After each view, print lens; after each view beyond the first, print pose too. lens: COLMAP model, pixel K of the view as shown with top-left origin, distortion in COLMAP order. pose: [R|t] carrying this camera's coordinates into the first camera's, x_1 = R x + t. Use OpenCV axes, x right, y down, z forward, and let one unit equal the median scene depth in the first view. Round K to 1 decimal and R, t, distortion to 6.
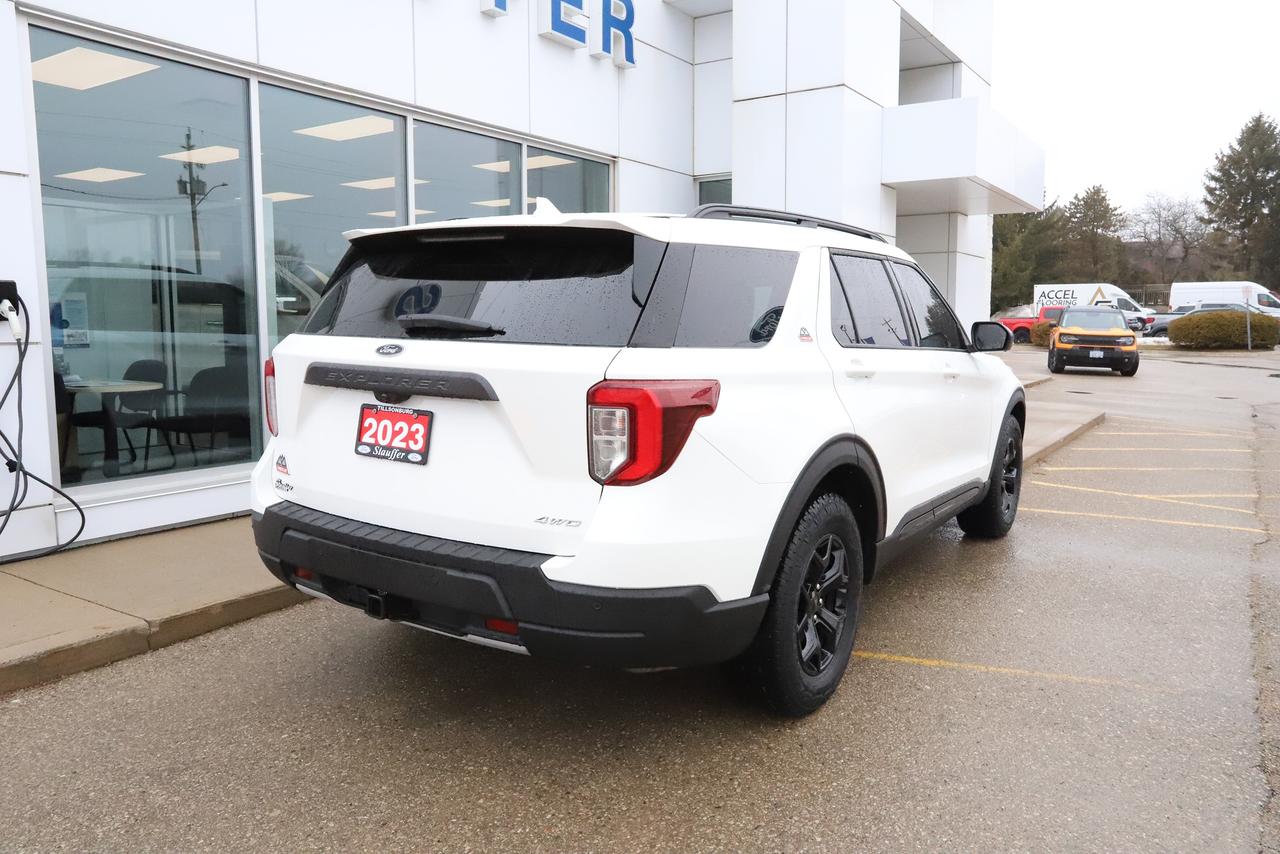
lens RADIAL K [[931.5, 0, 647.3], [0, 931.5, 415.9], [0, 0, 1]] dist [-0.024584, 0.018870]
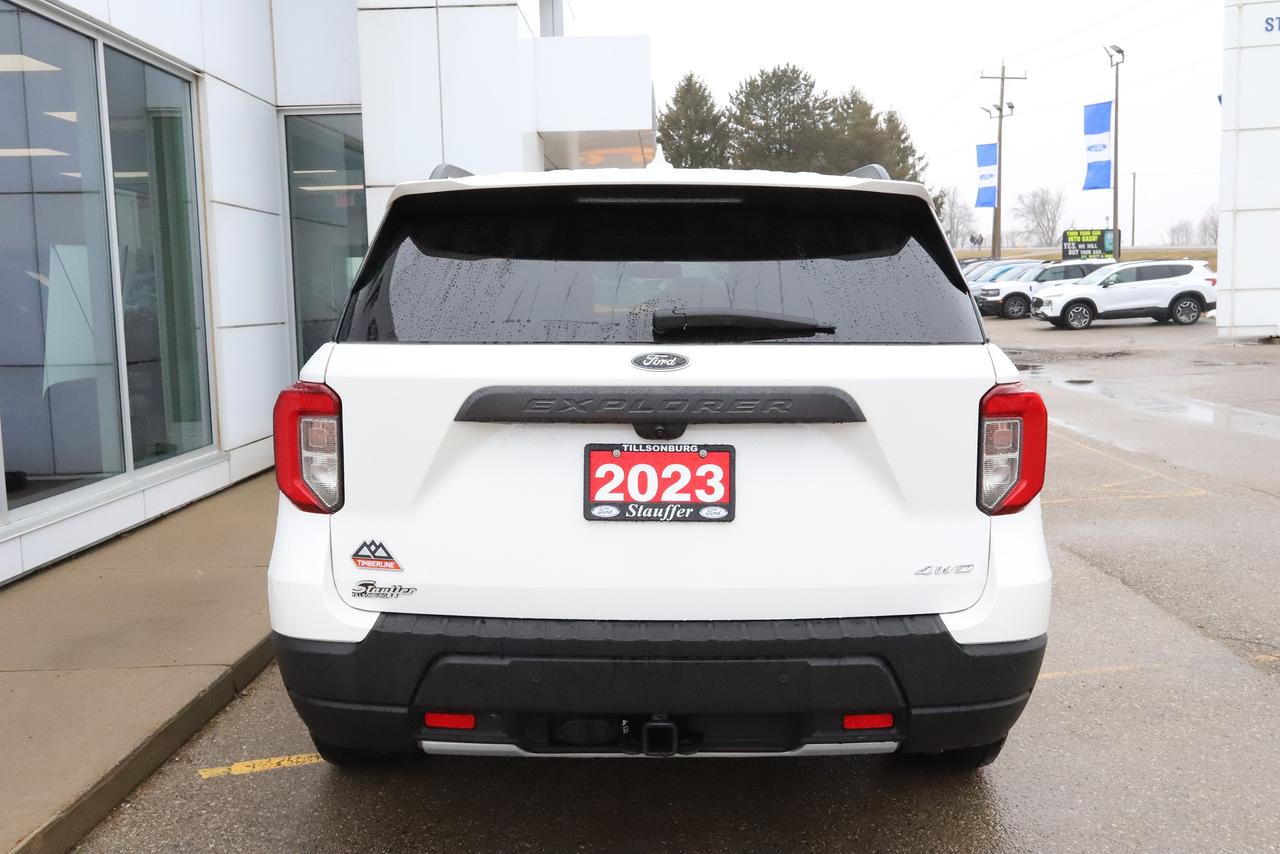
lens RADIAL K [[1190.0, 0, 661.9], [0, 1190.0, 412.9], [0, 0, 1]] dist [0.025694, 0.000000]
pose [[0.835765, -0.071611, 0.544398, -0.746791], [0.076349, 0.996984, 0.013934, -0.044749], [-0.543754, 0.029919, 0.838711, 0.259110]]
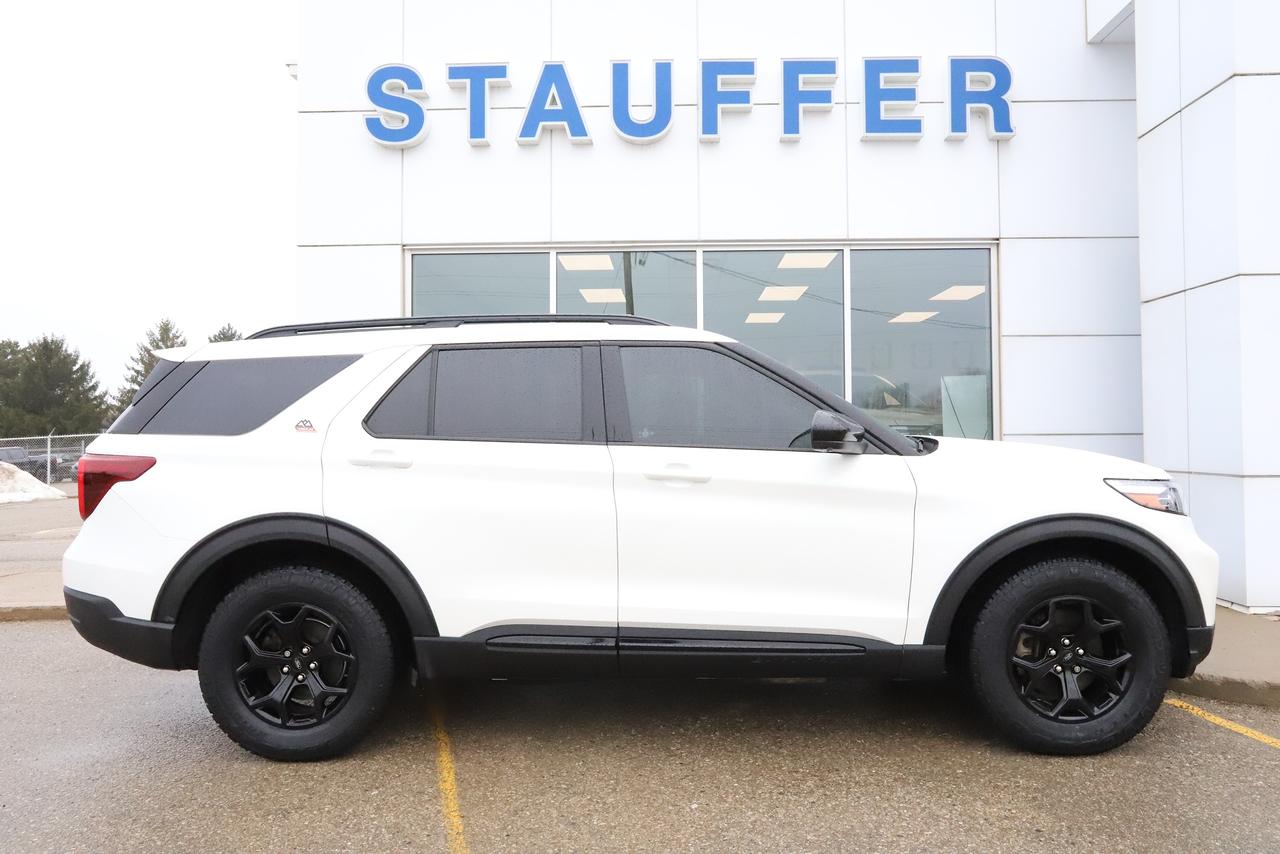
lens RADIAL K [[876.9, 0, 641.1], [0, 876.9, 424.2], [0, 0, 1]] dist [-0.003079, -0.001696]
pose [[0.517926, -0.009670, -0.855371, 1.519641], [-0.085771, 0.994310, -0.063174, -0.064970], [0.851115, 0.106085, 0.514149, 0.907552]]
